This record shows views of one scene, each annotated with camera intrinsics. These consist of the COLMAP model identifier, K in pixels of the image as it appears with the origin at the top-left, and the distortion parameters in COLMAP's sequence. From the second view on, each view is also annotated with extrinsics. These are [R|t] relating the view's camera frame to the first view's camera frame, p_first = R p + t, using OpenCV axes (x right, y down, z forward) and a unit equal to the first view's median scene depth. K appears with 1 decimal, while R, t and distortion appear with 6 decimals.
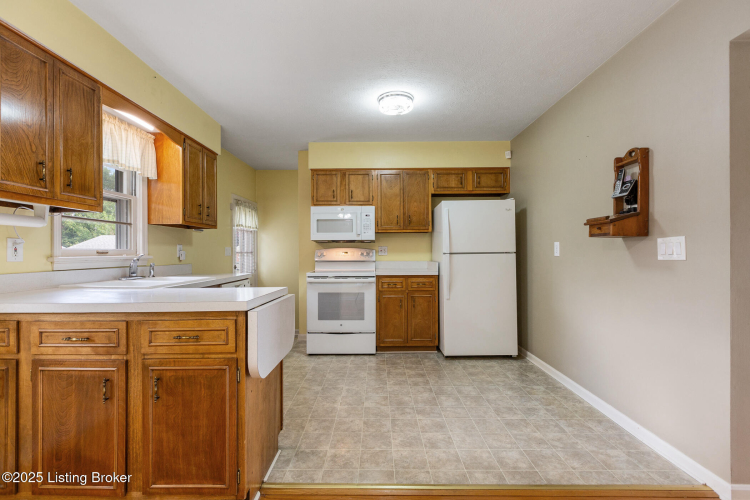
lens RADIAL K [[337.0, 0, 370.2], [0, 337.0, 254.1], [0, 0, 1]] dist [0.002232, -0.001631]
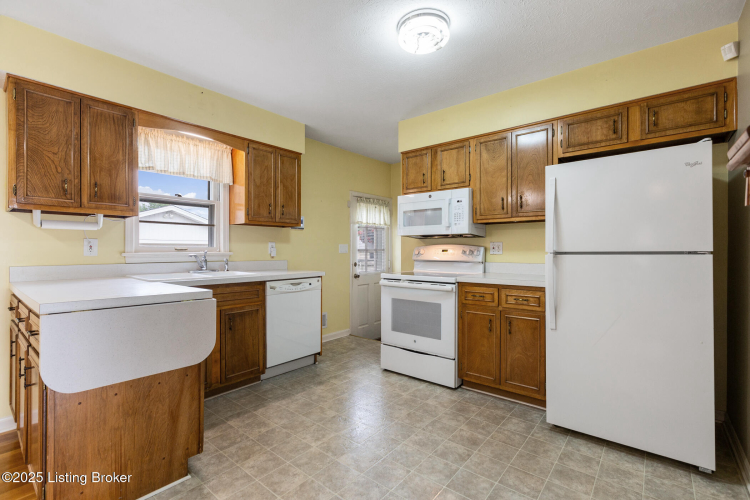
lens RADIAL K [[337.0, 0, 374.3], [0, 337.0, 251.8], [0, 0, 1]] dist [0.002232, -0.001631]
pose [[0.781492, 0.008441, -0.623858, 0.449532], [-0.007137, 0.999964, 0.004590, -0.005679], [0.623875, 0.000865, 0.781524, 0.425702]]
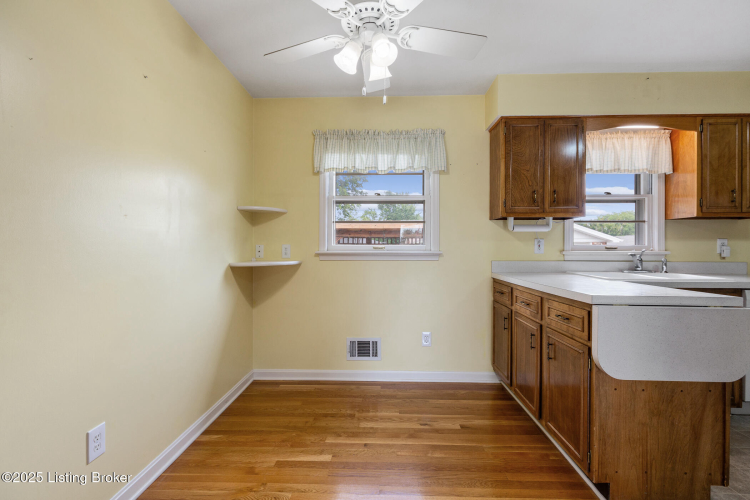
lens RADIAL K [[337.0, 0, 374.6], [0, 337.0, 244.6], [0, 0, 1]] dist [0.002232, -0.001631]
pose [[-0.012188, -0.001939, -0.999924, 0.355735], [-0.006530, 0.999977, -0.001859, -0.008024], [0.999904, 0.006507, -0.012200, 0.159793]]
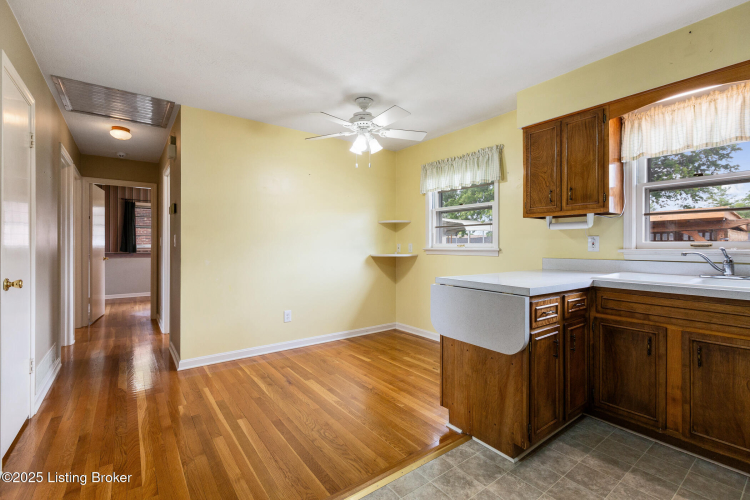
lens RADIAL K [[337.0, 0, 377.8], [0, 337.0, 244.1], [0, 0, 1]] dist [0.002232, -0.001631]
pose [[-0.786807, 0.004510, -0.617183, 0.412942], [0.002200, 0.999987, 0.004503, -0.012730], [0.617195, 0.002186, -0.786807, 1.038754]]
